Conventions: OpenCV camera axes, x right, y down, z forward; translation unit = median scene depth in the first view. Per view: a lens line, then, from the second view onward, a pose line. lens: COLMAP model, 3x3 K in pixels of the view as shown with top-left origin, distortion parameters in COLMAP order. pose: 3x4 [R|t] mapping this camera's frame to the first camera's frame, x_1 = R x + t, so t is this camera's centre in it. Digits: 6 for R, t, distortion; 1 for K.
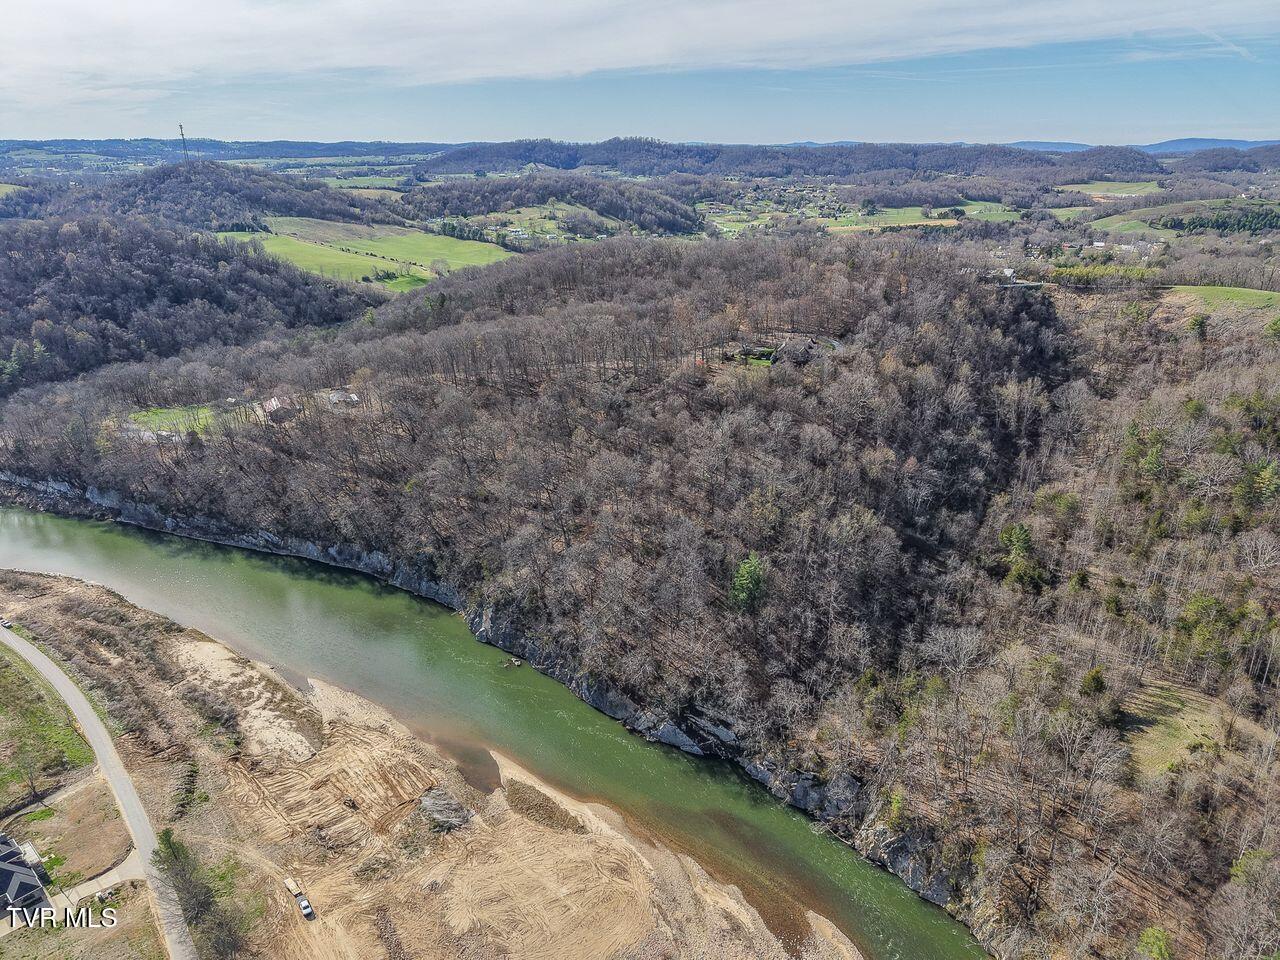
lens RADIAL K [[884.5, 0, 640.0], [0, 884.5, 480.0], [0, 0, 1]] dist [0.019656, -0.020798]
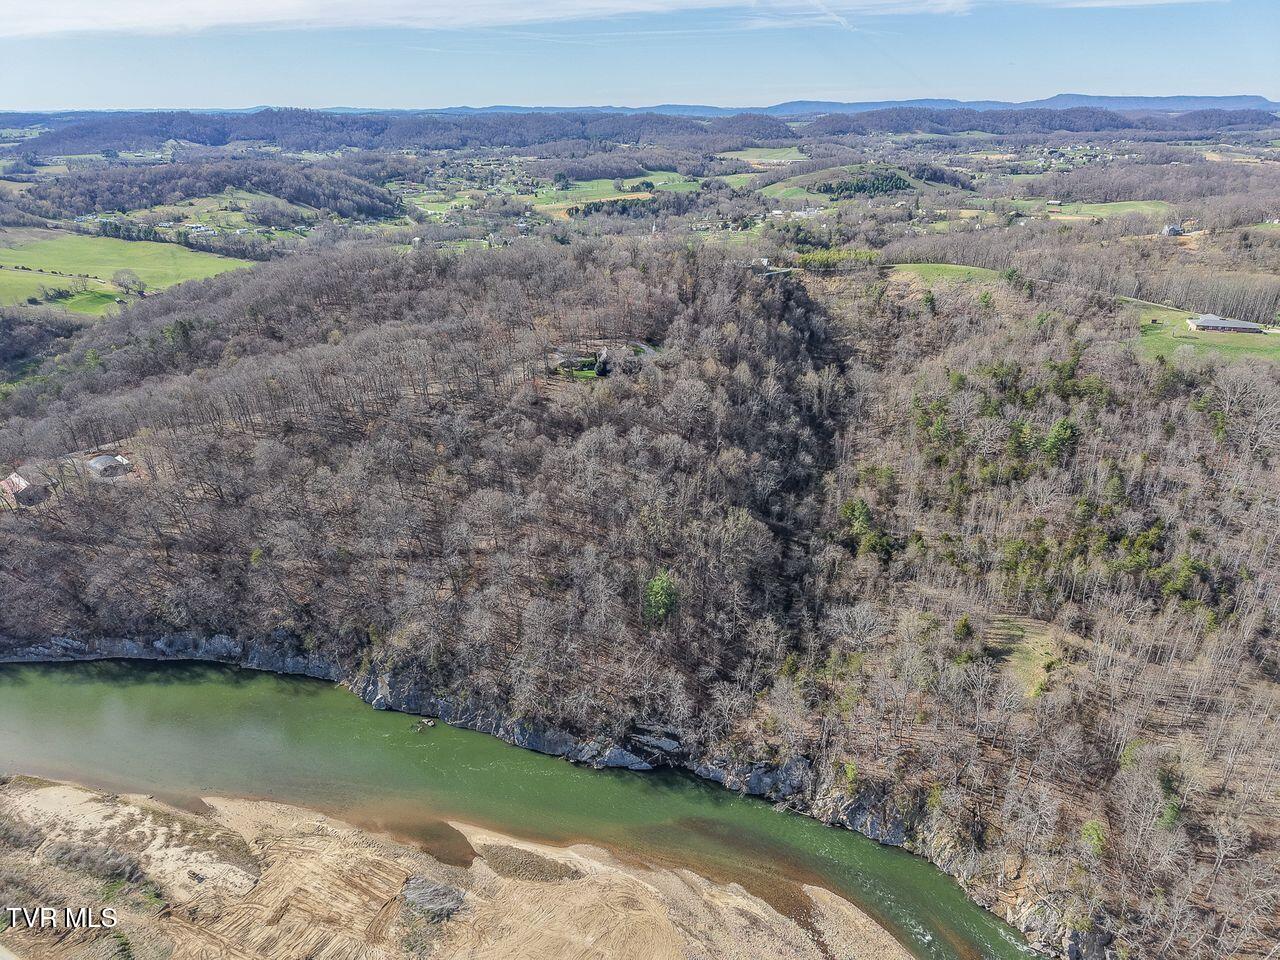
lens RADIAL K [[884.5, 0, 640.0], [0, 884.5, 480.0], [0, 0, 1]] dist [0.019656, -0.020798]
pose [[0.928517, -0.153083, 0.338263, -0.193818], [0.138510, 0.988095, 0.066964, -0.080567], [-0.344487, -0.015325, 0.938666, 0.014400]]
